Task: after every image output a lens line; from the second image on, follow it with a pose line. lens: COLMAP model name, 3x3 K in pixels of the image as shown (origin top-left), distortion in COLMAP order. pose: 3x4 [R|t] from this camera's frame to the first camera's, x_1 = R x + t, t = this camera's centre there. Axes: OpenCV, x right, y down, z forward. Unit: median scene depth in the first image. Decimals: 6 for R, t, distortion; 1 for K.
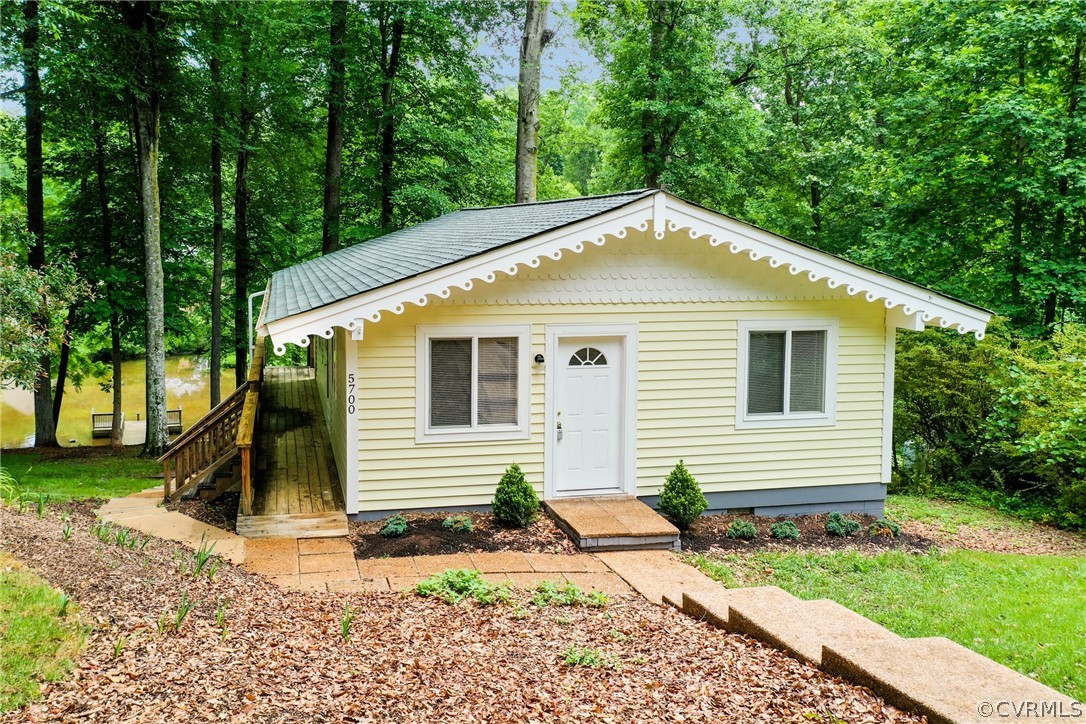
lens RADIAL K [[891.7, 0, 434.3], [0, 891.7, 295.6], [0, 0, 1]] dist [-0.002251, -0.008917]
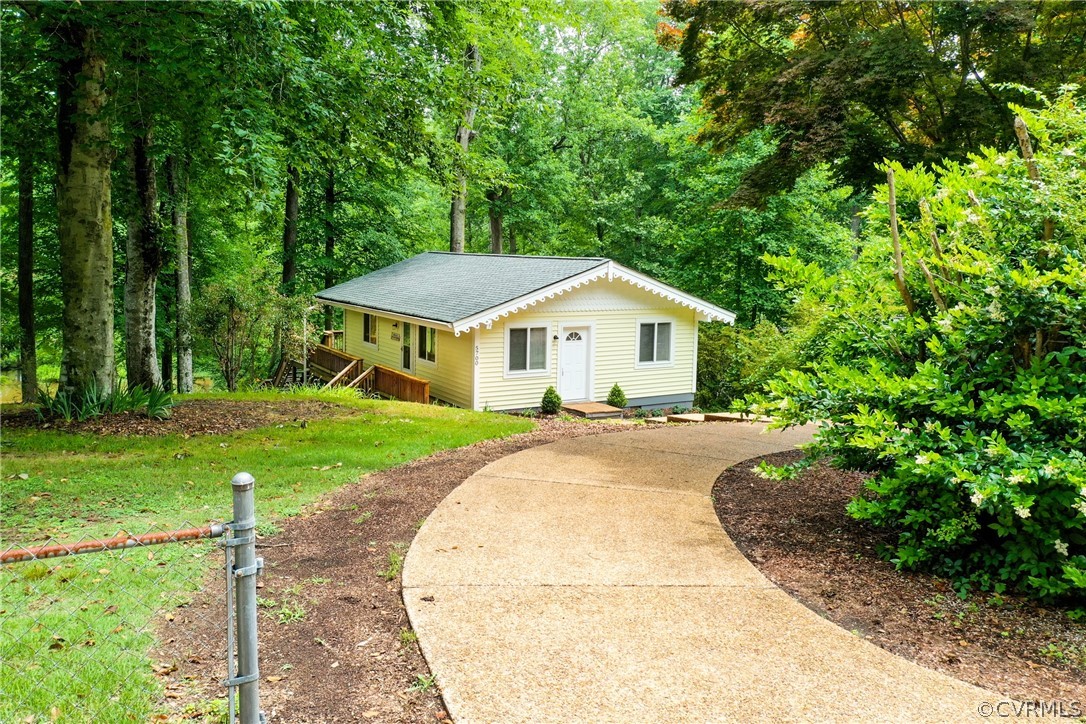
lens RADIAL K [[882.3, 0, 520.2], [0, 882.3, 362.4], [0, 0, 1]] dist [-0.081413, -0.000562]
pose [[0.936336, -0.030139, 0.349809, -0.675086], [0.008204, 0.997915, 0.064020, -0.004718], [-0.351009, -0.057074, 0.934631, -0.904097]]
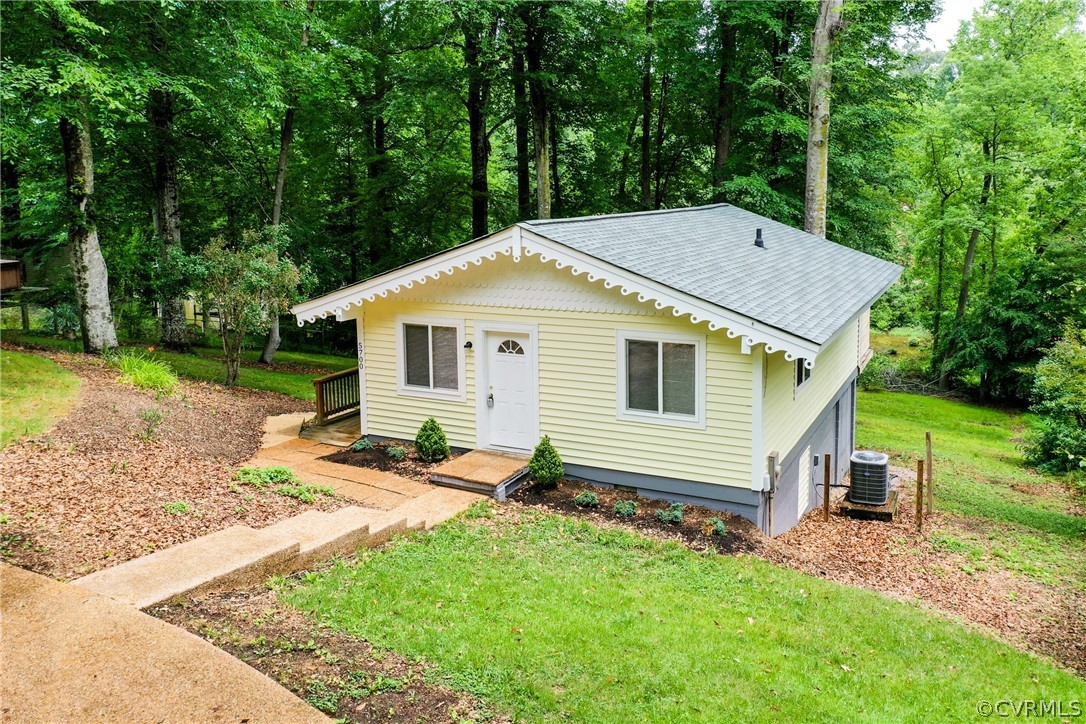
lens RADIAL K [[877.6, 0, 544.2], [0, 877.6, 292.6], [0, 0, 1]] dist [0.002487, 0.000633]
pose [[0.799483, 0.060987, -0.597585, 0.971682], [-0.031234, 0.997708, 0.060035, -0.089300], [0.599876, -0.029332, 0.799555, 0.005049]]
